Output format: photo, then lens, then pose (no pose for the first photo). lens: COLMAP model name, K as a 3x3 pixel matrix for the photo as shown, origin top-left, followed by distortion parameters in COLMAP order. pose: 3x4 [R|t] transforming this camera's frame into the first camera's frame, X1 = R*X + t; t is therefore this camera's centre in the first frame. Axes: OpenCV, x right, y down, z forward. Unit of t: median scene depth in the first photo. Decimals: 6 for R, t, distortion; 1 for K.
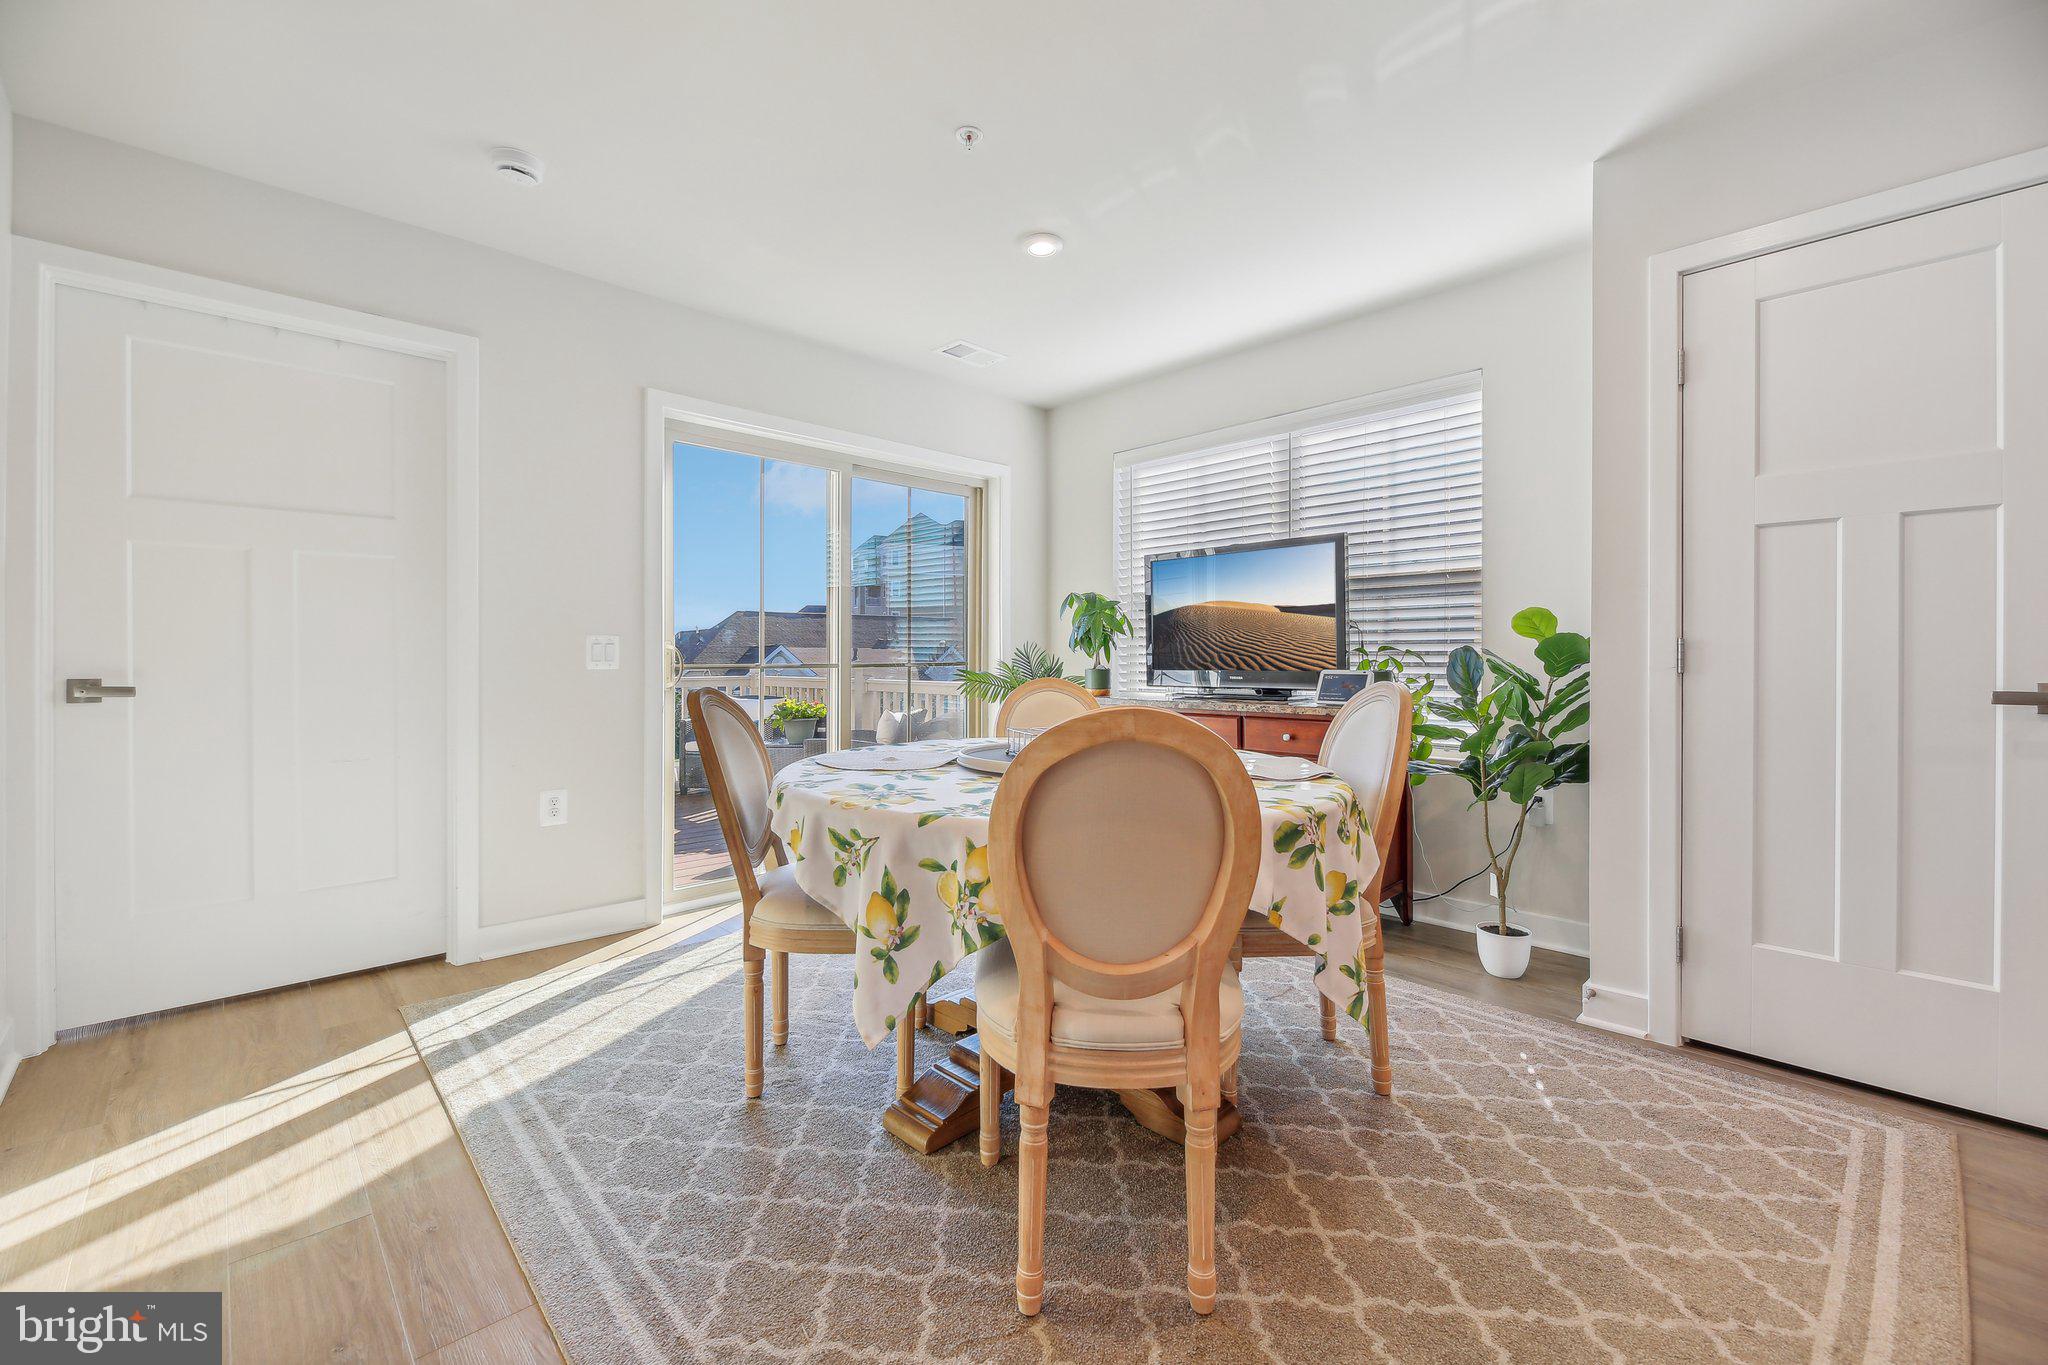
lens RADIAL K [[851.7, 0, 1021.2], [0, 851.7, 660.4], [0, 0, 1]] dist [0.004778, -0.005294]
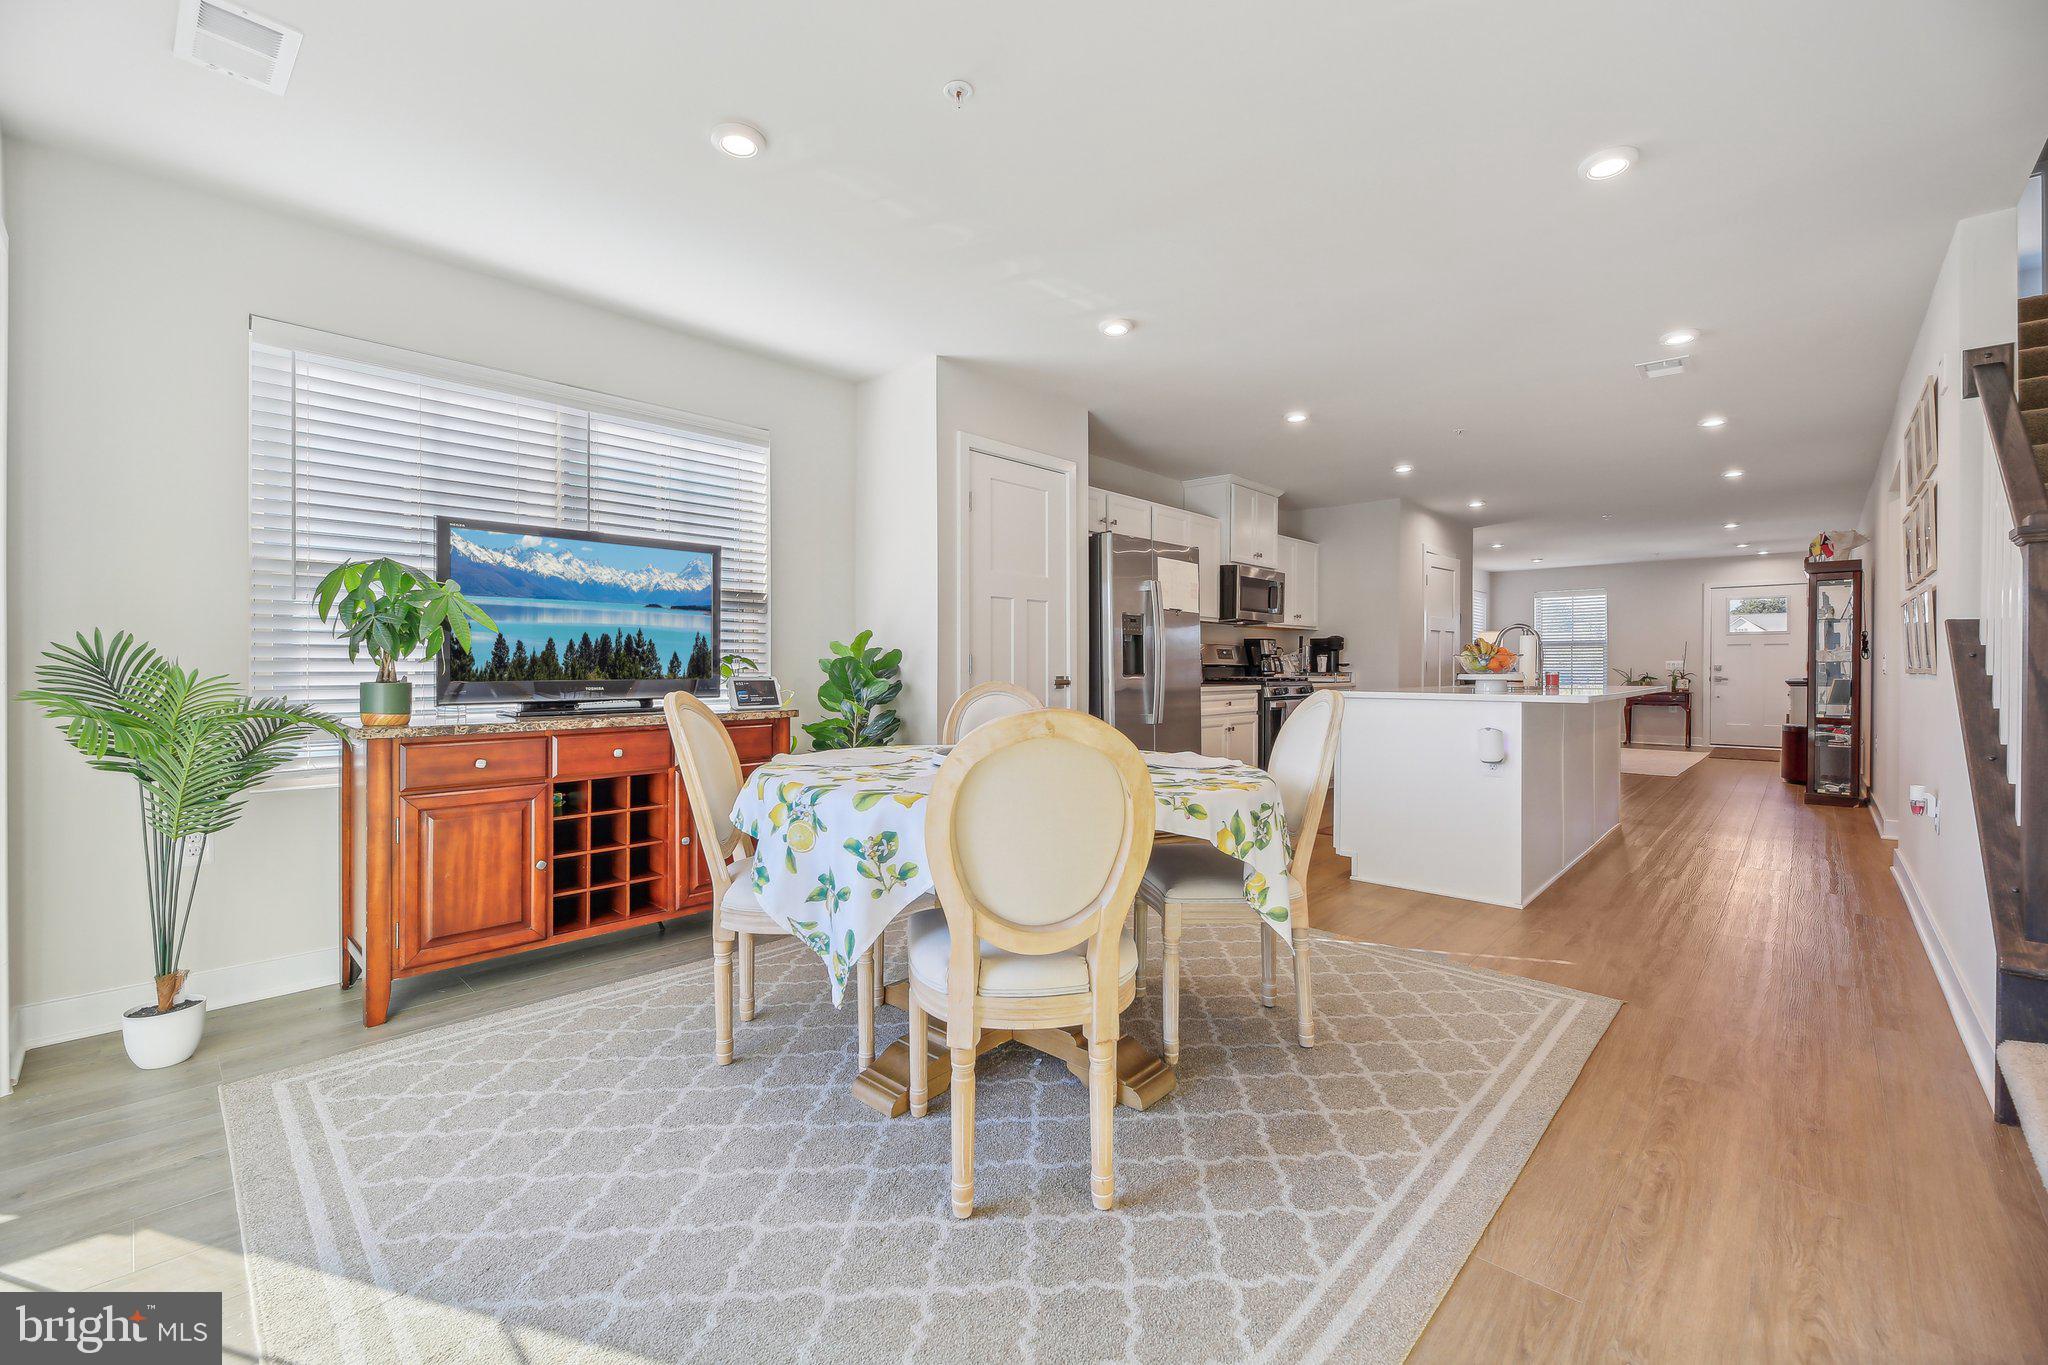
lens RADIAL K [[834.7, 0, 1019.7], [0, 834.7, 670.0], [0, 0, 1]] dist [0.002596, -0.003792]
pose [[-0.054393, -0.007690, 0.998490, -0.854584], [0.001331, 0.999969, 0.007774, -0.005378], [-0.998519, 0.001752, -0.054381, 0.871652]]
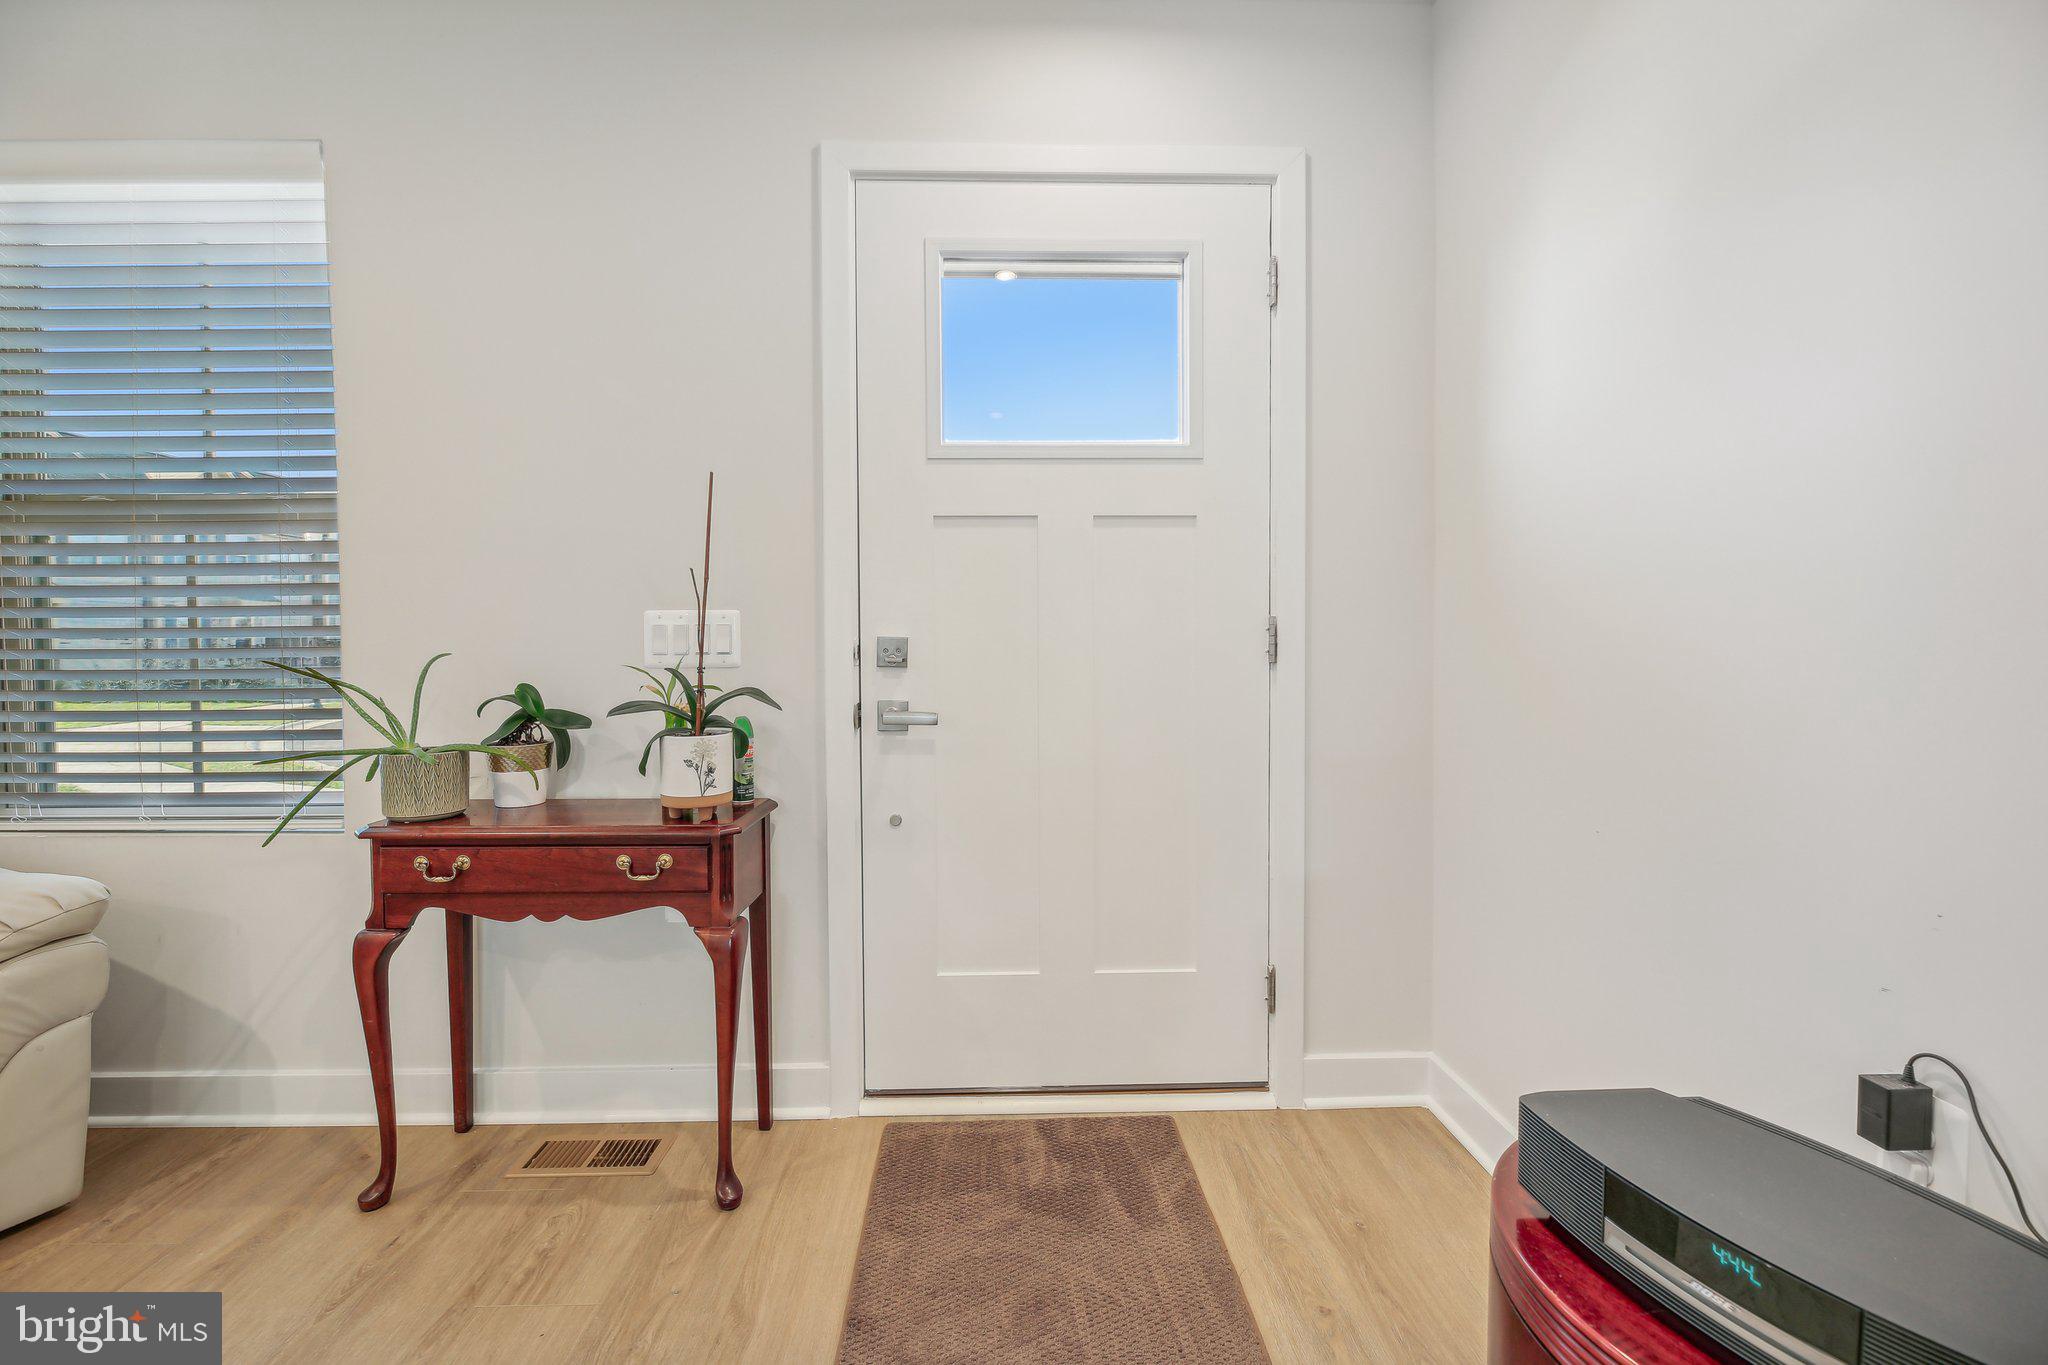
lens RADIAL K [[834.7, 0, 1019.7], [0, 834.7, 670.0], [0, 0, 1]] dist [0.002596, -0.003792]
pose [[-0.739355, -0.015185, 0.673144, 2.616124], [0.006402, 0.999542, 0.029580, 0.015825], [-0.673285, 0.026179, -0.738919, -2.439238]]
